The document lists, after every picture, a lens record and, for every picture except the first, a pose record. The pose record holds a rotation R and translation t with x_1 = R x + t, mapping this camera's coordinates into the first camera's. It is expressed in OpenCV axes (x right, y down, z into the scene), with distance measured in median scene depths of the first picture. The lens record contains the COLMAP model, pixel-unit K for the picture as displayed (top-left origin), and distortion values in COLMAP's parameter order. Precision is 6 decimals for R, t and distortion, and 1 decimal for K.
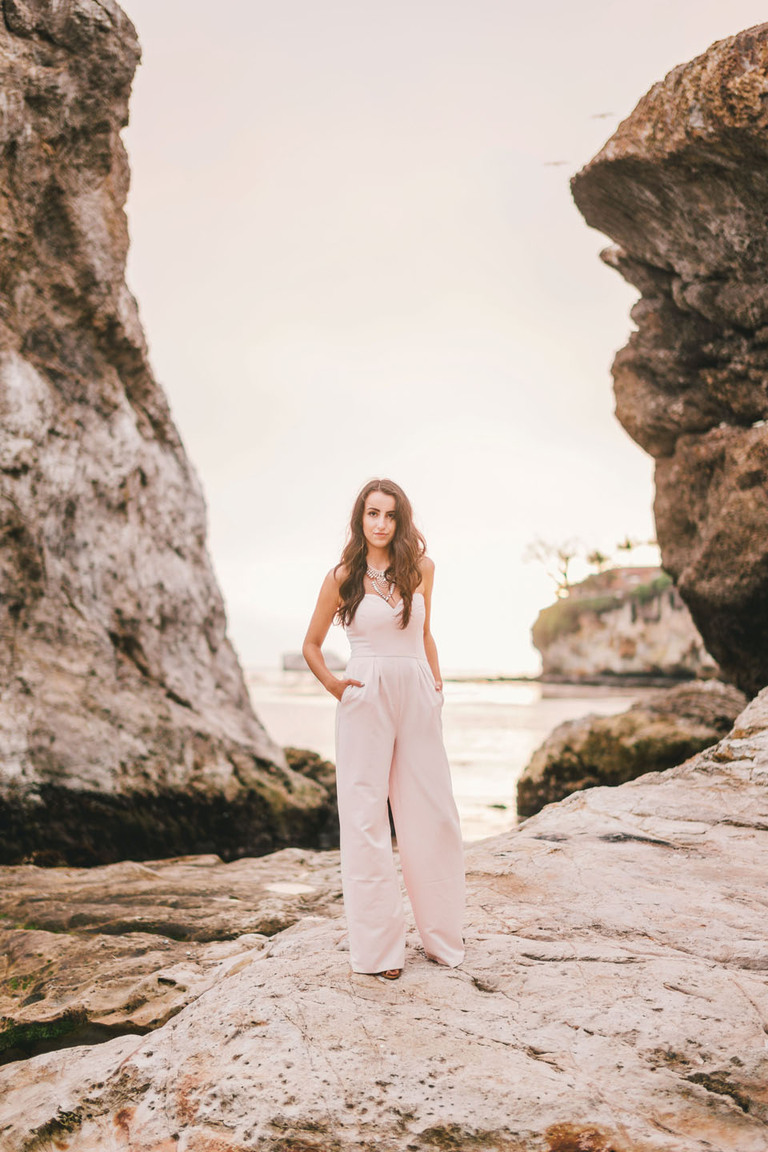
lens RADIAL K [[1770.0, 0, 384.0], [0, 1770.0, 576.0], [0, 0, 1]] dist [-0.175162, -0.020110]
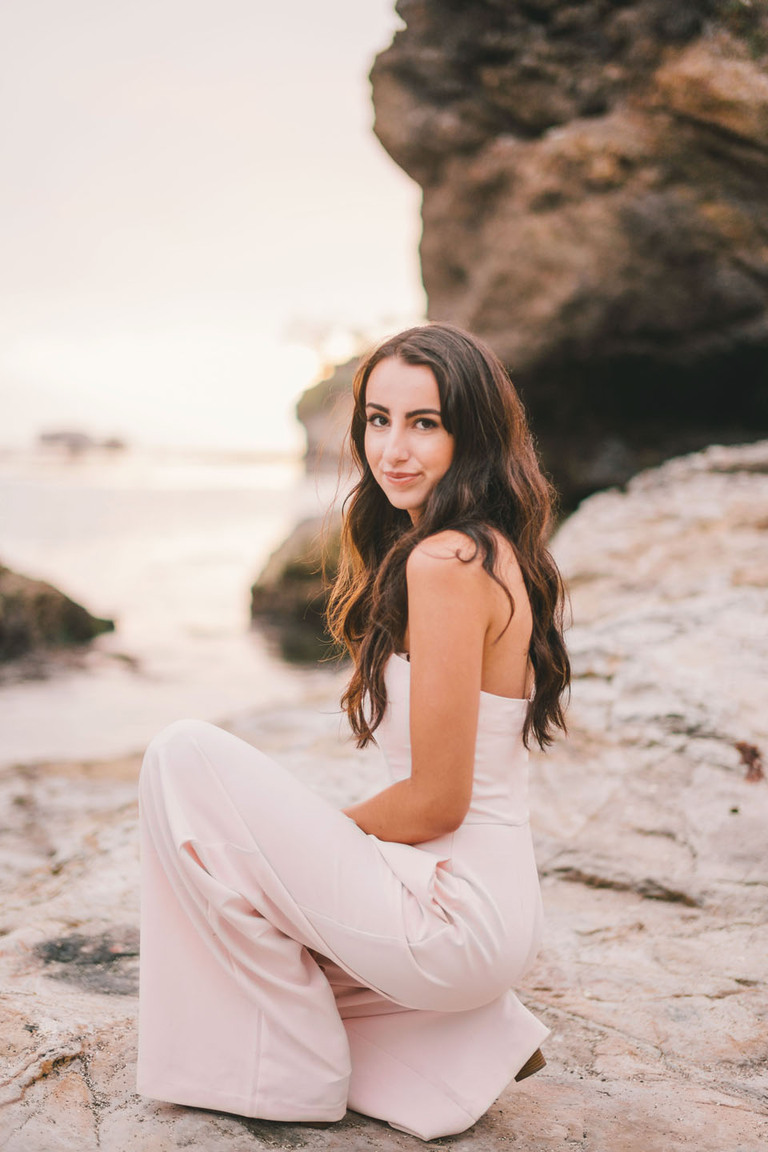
lens RADIAL K [[1770.0, 0, 384.0], [0, 1770.0, 576.0], [0, 0, 1]] dist [-0.175162, -0.020110]
pose [[0.991417, -0.006434, 0.130579, 0.038104], [-0.010258, 0.991880, 0.126760, 0.008685], [-0.130334, -0.127011, 0.983301, 0.230079]]
